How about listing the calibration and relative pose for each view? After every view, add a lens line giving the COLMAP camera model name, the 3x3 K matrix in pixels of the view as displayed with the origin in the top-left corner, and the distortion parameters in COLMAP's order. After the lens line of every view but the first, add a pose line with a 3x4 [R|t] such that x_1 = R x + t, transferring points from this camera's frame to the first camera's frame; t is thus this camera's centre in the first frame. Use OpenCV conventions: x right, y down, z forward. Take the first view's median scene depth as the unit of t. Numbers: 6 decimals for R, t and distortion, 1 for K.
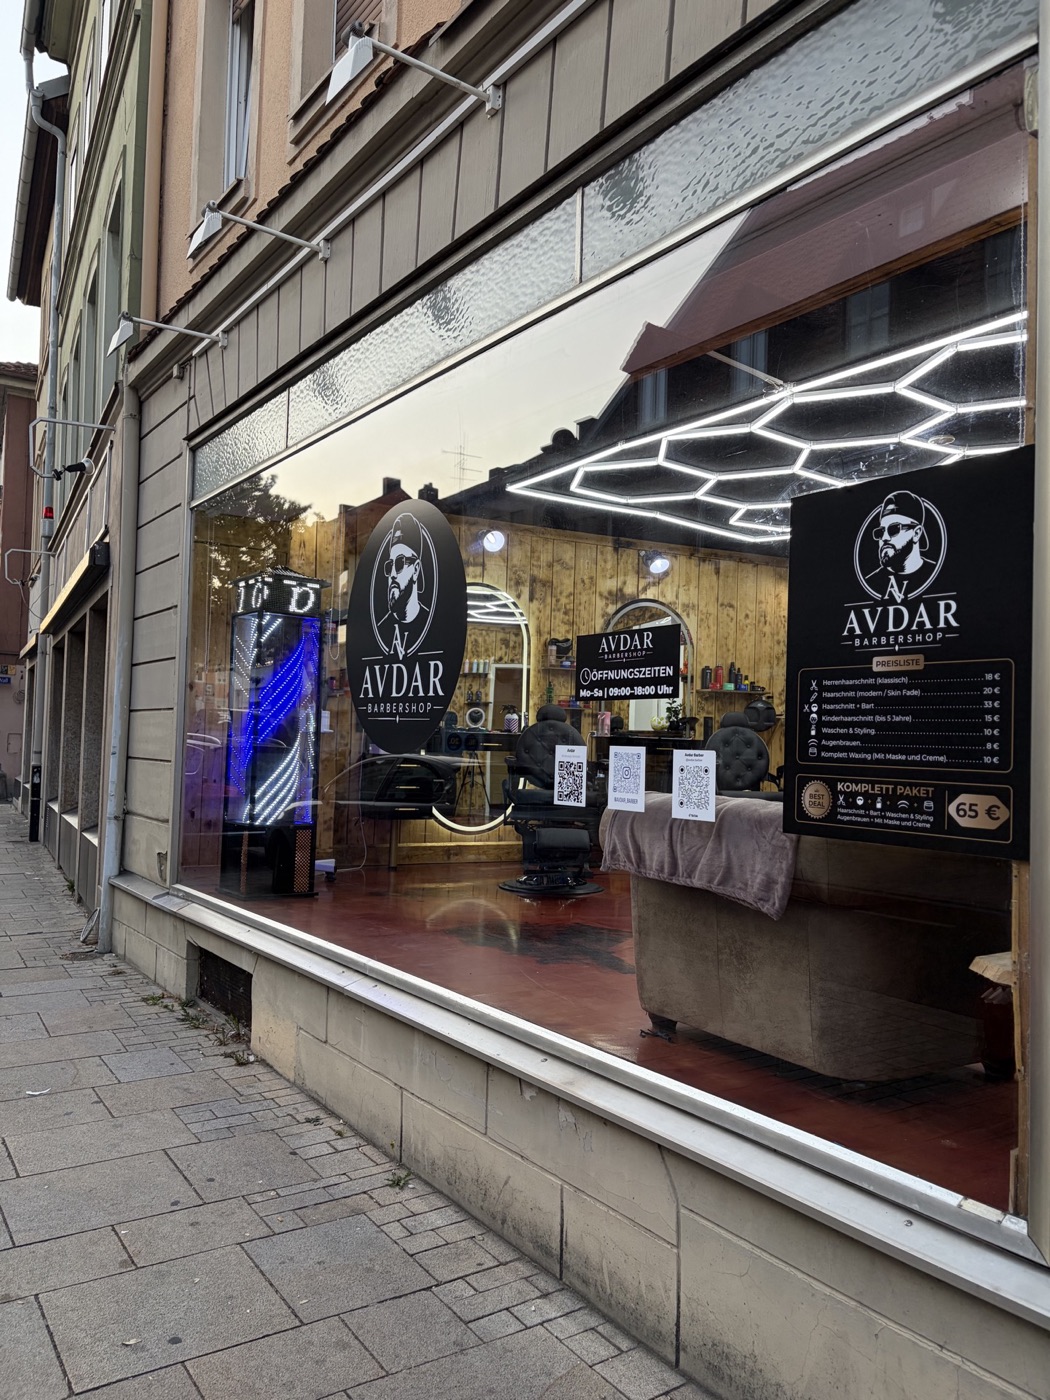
lens RADIAL K [[1046.2, 0, 514.3], [0, 1046.2, 704.1], [0, 0, 1]] dist [0.021672, -0.000146]
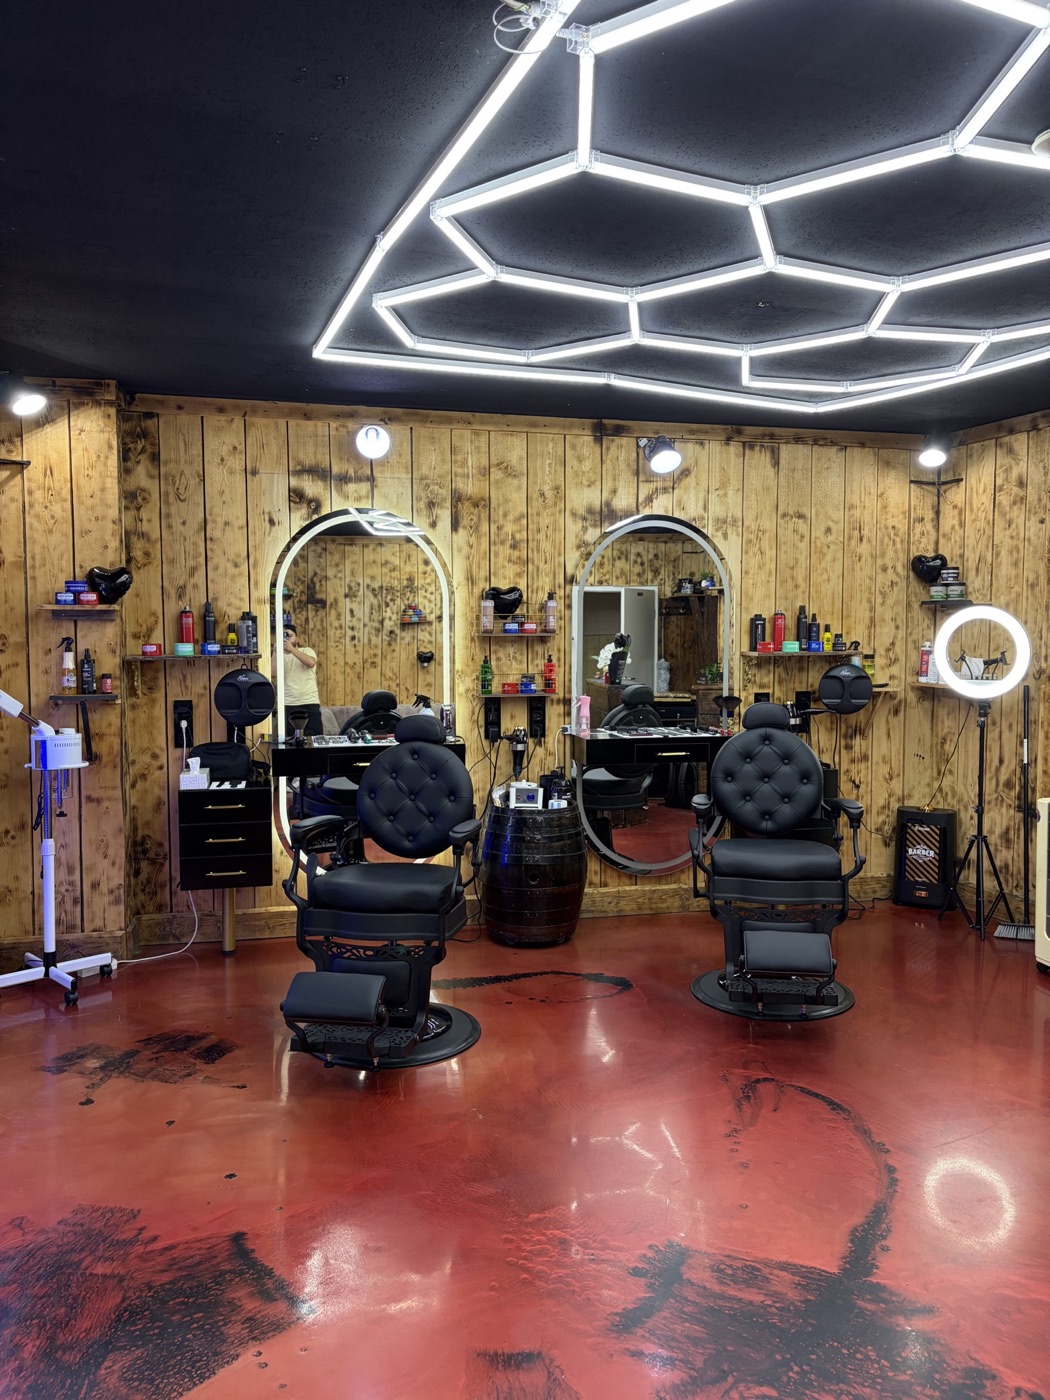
lens RADIAL K [[1046.2, 0, 528.2], [0, 1046.2, 704.4], [0, 0, 1]] dist [0.021672, -0.000146]
pose [[0.977931, -0.016208, -0.208297, 0.193411], [0.037781, 0.994269, 0.100011, -0.055033], [0.205482, -0.105674, 0.972939, 0.368156]]
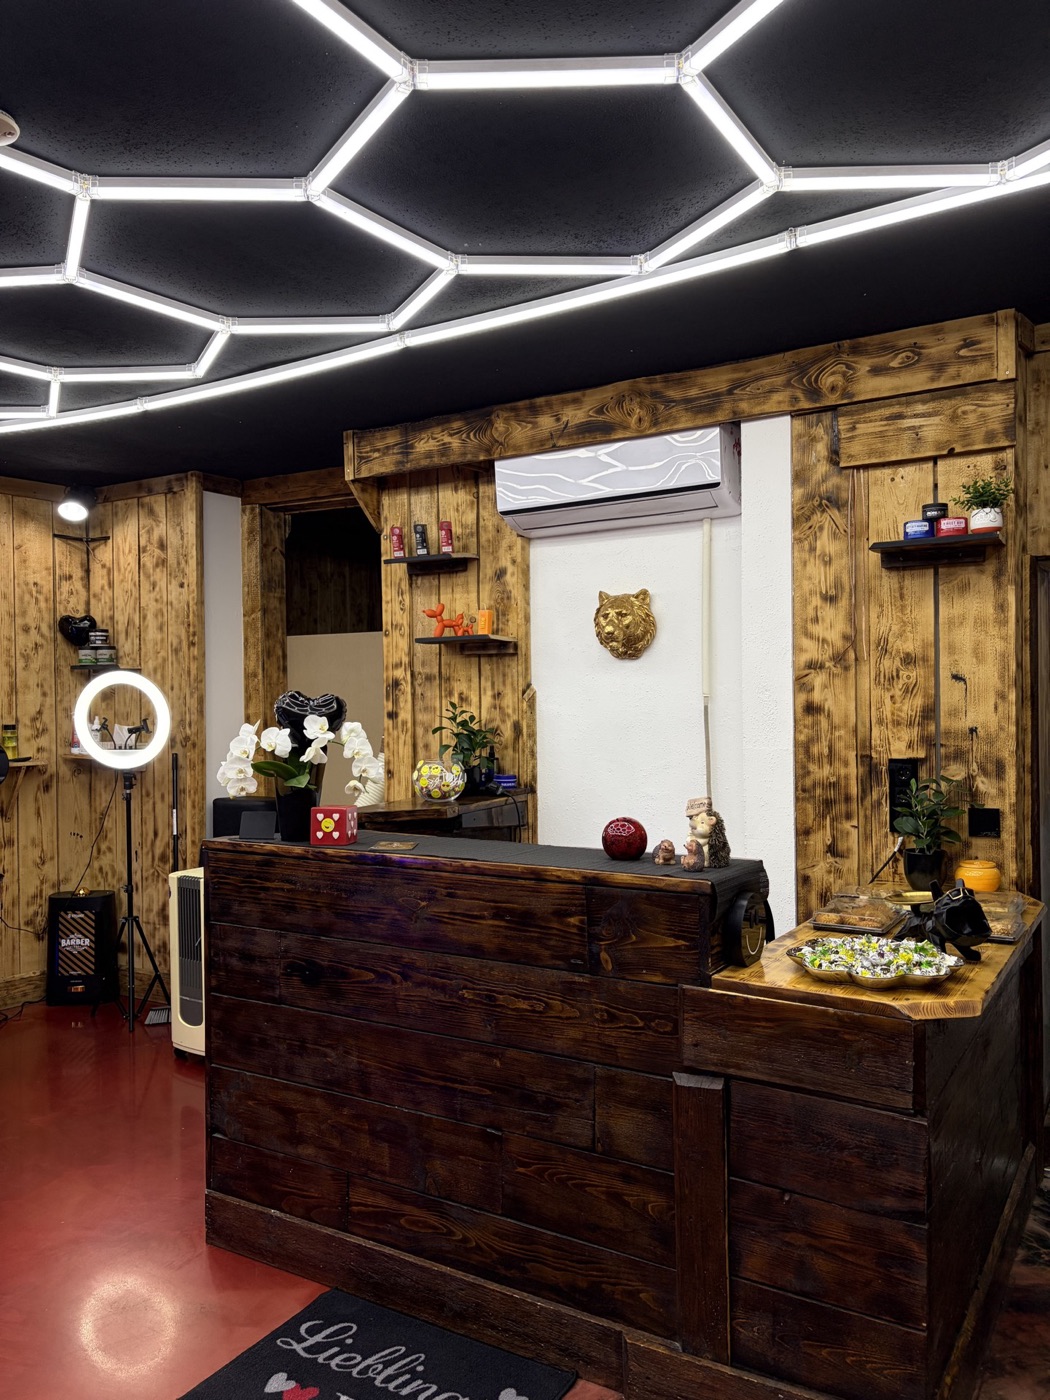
lens RADIAL K [[1046.2, 0, 511.2], [0, 1046.2, 705.7], [0, 0, 1]] dist [0.021672, -0.000146]
pose [[0.916206, -0.041753, 0.398527, 0.282802], [0.022248, 0.998323, 0.053446, -0.048280], [-0.400090, -0.040101, 0.915598, 0.407818]]
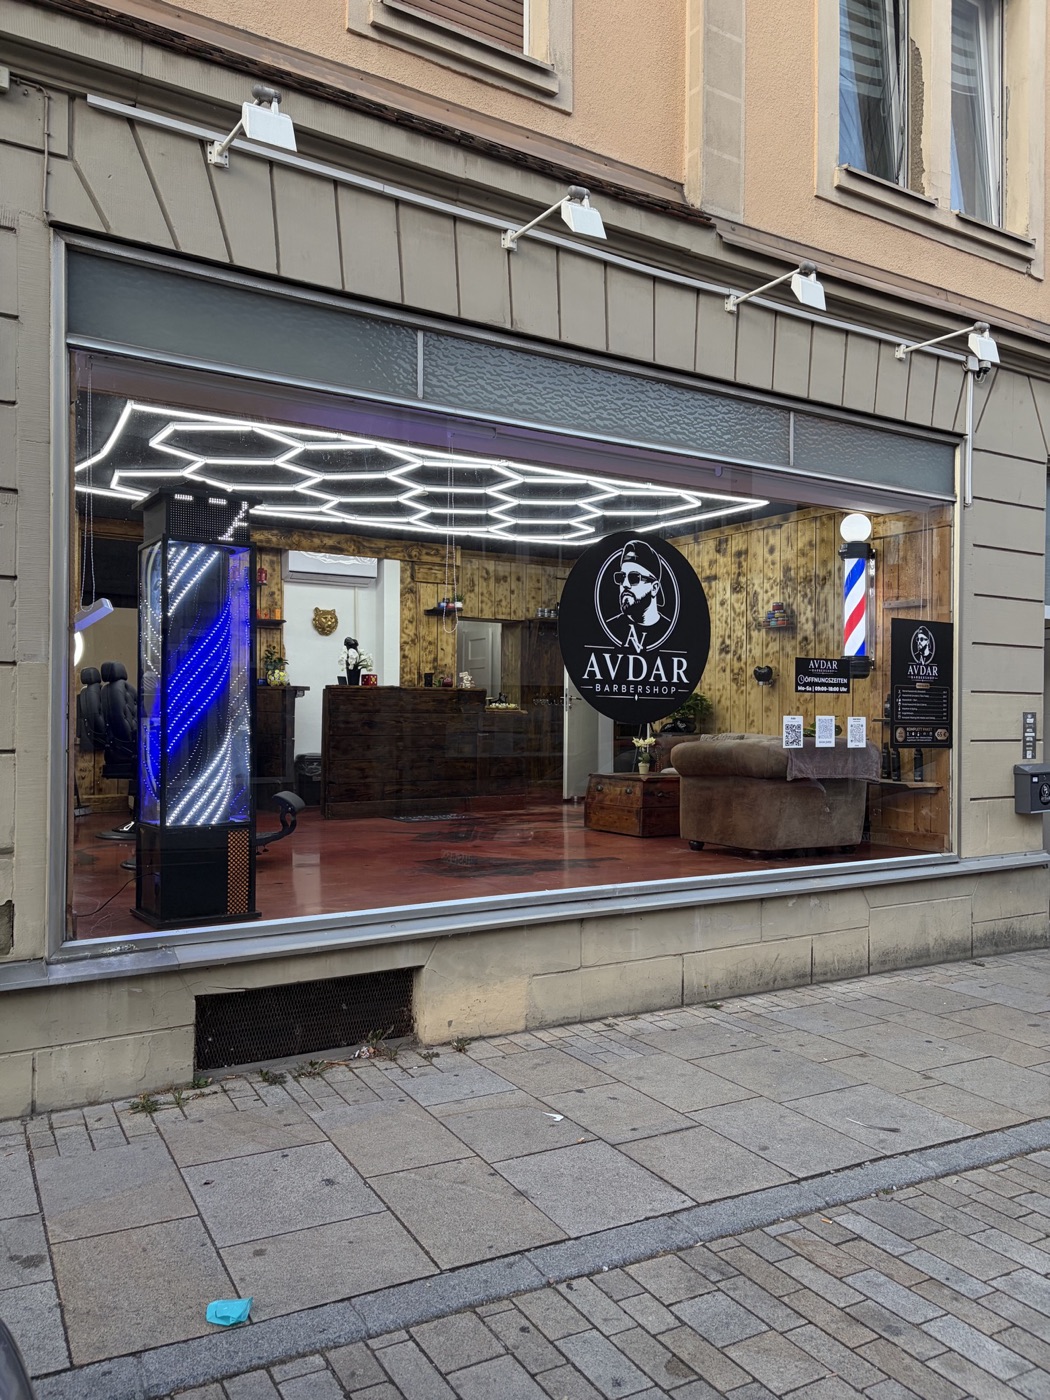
lens RADIAL K [[1046.2, 0, 532.8], [0, 1046.2, 702.4], [0, 0, 1]] dist [0.021672, -0.000146]
pose [[0.051353, -0.017163, 0.998533, -0.694217], [-0.047121, 0.998697, 0.019589, 0.000358], [-0.997568, -0.048057, 0.050478, 0.514711]]
